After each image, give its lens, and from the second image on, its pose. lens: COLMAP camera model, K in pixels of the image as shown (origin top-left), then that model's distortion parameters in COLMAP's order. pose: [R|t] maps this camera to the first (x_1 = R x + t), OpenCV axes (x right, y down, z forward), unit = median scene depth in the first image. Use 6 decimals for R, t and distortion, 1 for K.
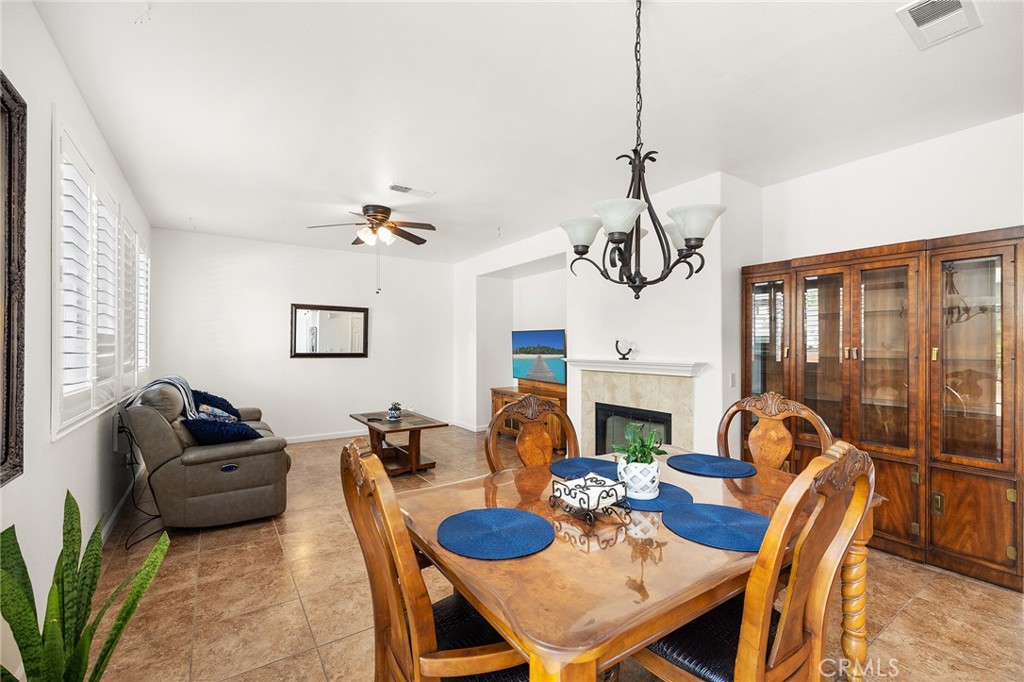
lens RADIAL K [[434.6, 0, 511.0], [0, 434.6, 345.2], [0, 0, 1]] dist [0.003150, -0.000080]
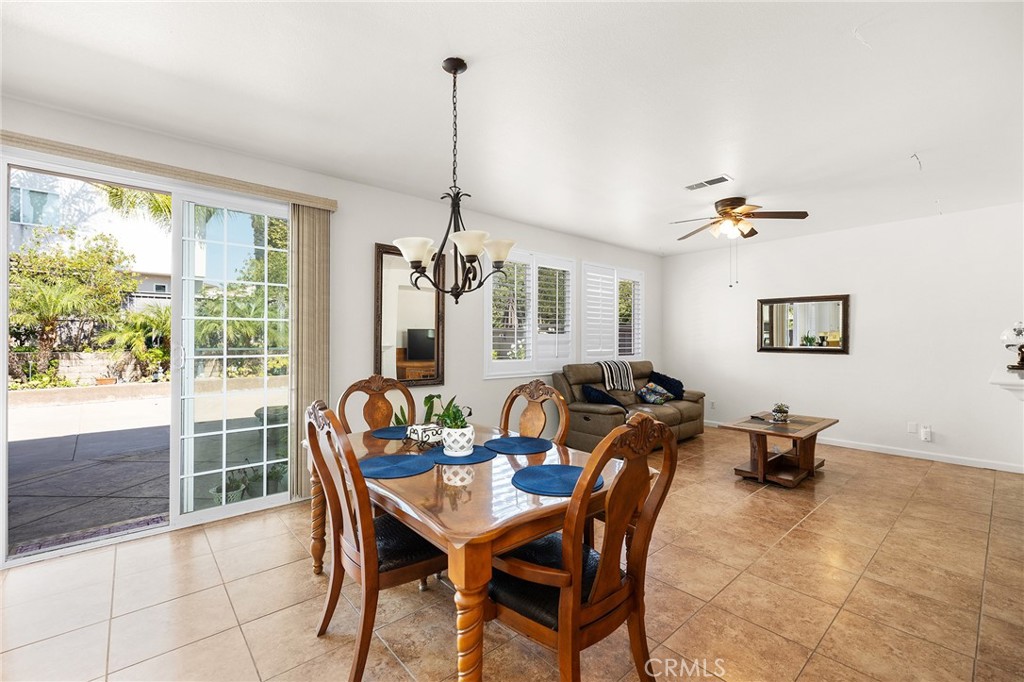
lens RADIAL K [[434.6, 0, 509.2], [0, 434.6, 337.9], [0, 0, 1]] dist [0.003150, -0.000080]
pose [[0.115986, -0.006153, -0.993232, 0.480139], [0.002010, 0.999980, -0.005960, 0.000985], [0.993249, -0.001305, 0.115996, 0.299866]]
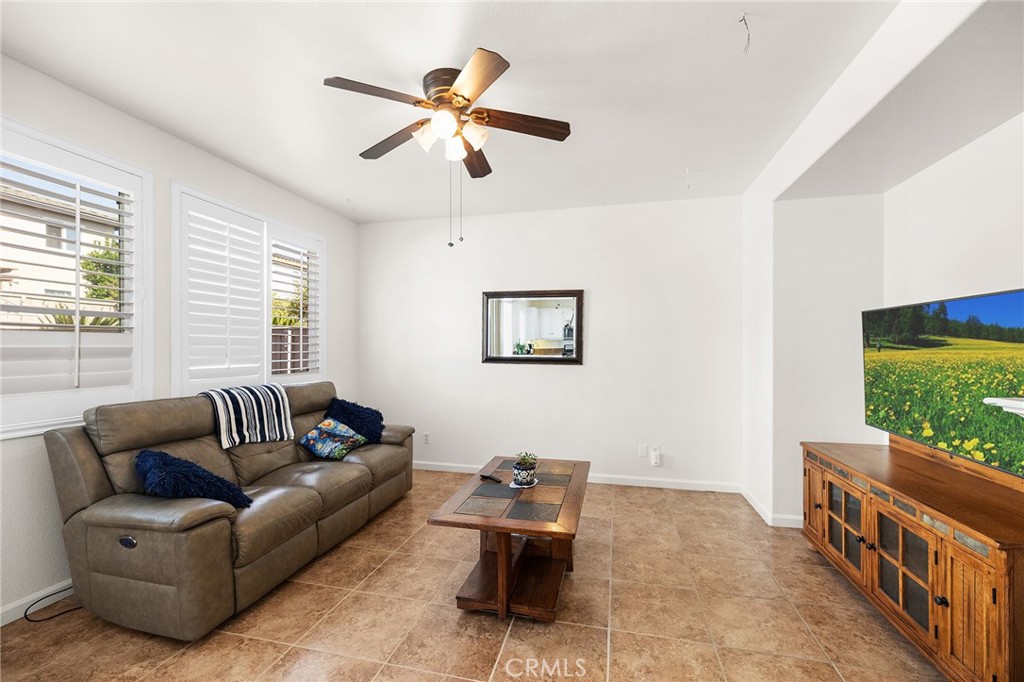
lens RADIAL K [[434.6, 0, 509.8], [0, 434.6, 351.0], [0, 0, 1]] dist [0.003150, -0.000080]
pose [[0.664353, 0.002959, -0.747413, 0.102136], [0.003336, 0.999970, 0.006924, 0.002937], [0.747412, -0.007093, 0.664323, 0.550227]]
